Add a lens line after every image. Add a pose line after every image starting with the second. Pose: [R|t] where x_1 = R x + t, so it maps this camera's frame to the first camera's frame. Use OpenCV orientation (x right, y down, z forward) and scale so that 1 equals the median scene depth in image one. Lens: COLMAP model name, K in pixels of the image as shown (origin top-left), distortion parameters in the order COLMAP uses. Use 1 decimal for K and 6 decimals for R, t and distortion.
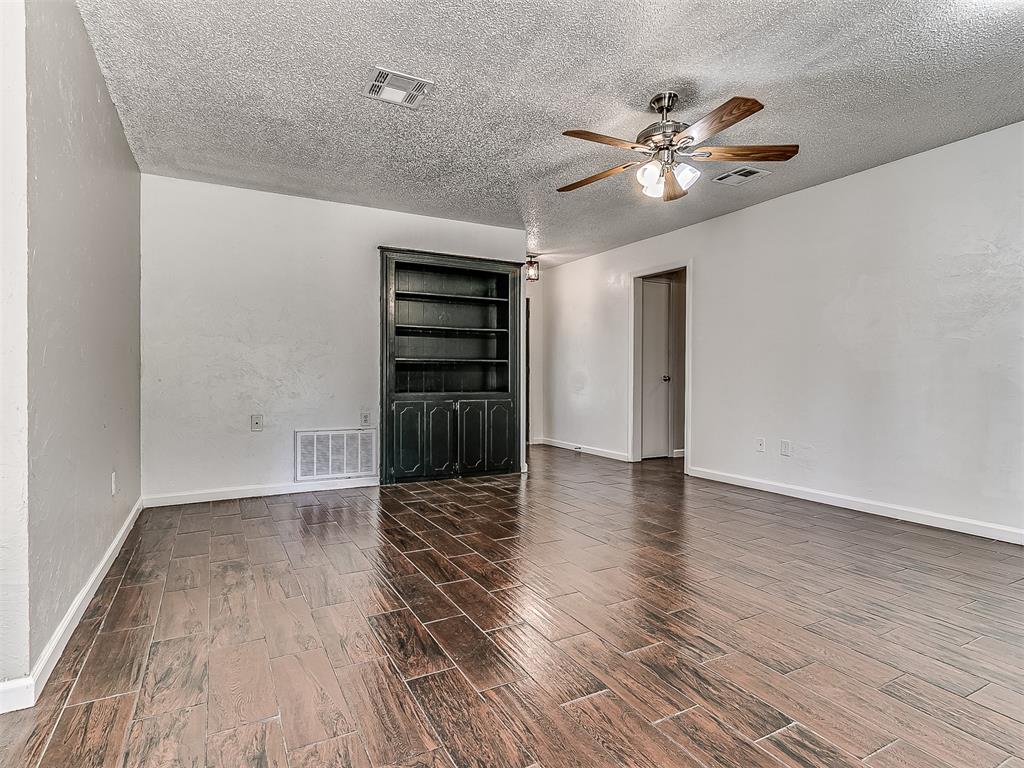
lens RADIAL K [[551.5, 0, 512.0], [0, 551.5, 384.0], [0, 0, 1]] dist [0.013556, -0.000327]
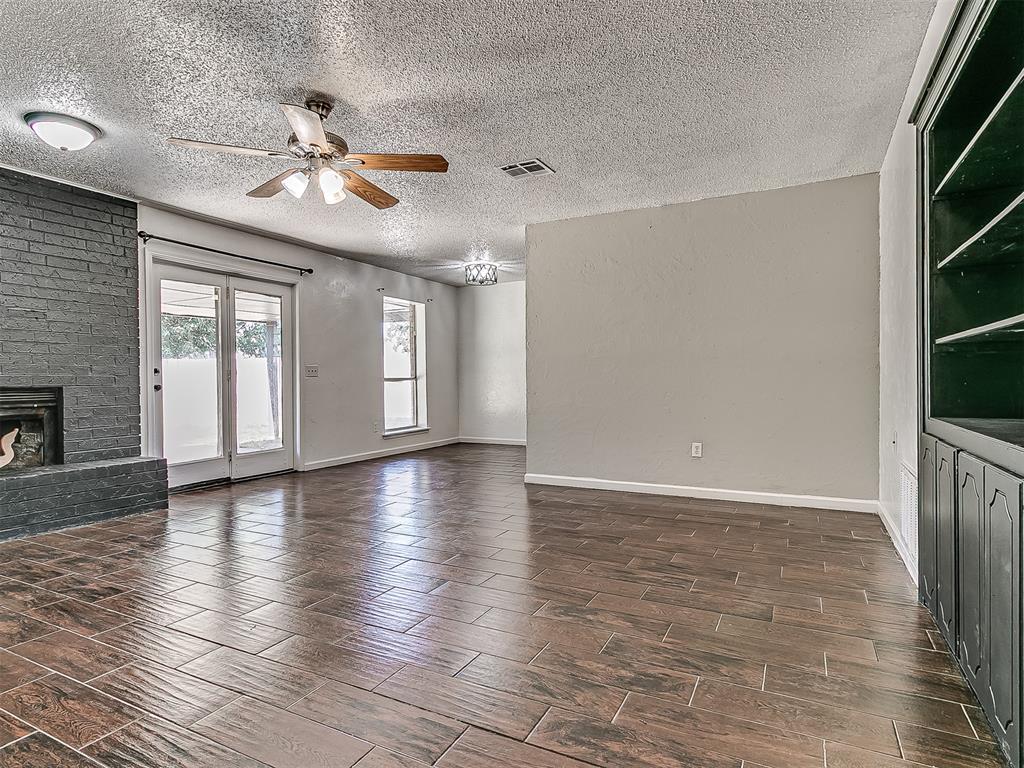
lens RADIAL K [[551.5, 0, 512.0], [0, 551.5, 384.0], [0, 0, 1]] dist [0.013556, -0.000327]
pose [[-0.823656, 0.012112, -0.566961, 0.590768], [0.002418, 0.999838, 0.017847, -0.028504], [0.567085, 0.013329, -0.823552, 2.119861]]
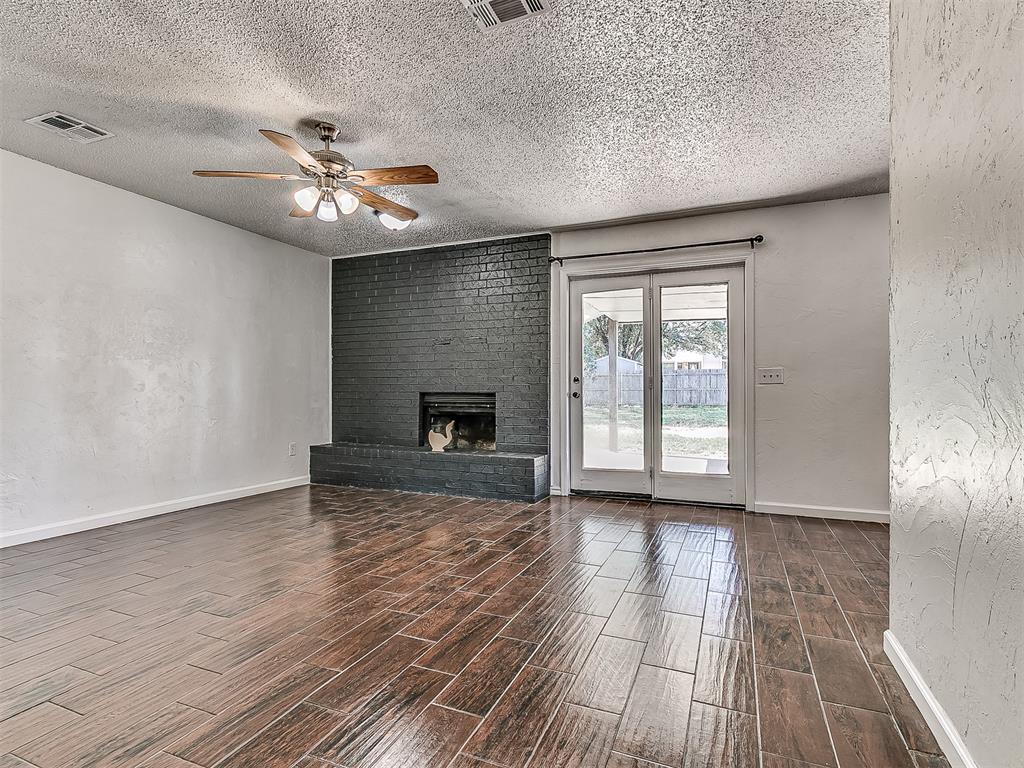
lens RADIAL K [[561.5, 0, 483.6], [0, 561.5, 383.7], [0, 0, 1]] dist [0.000314, -0.000117]
pose [[-0.613668, 0.010977, 0.789488, -0.779916], [0.008517, 0.999937, -0.007283, -0.015238], [-0.789518, 0.002255, -0.613723, 1.483493]]
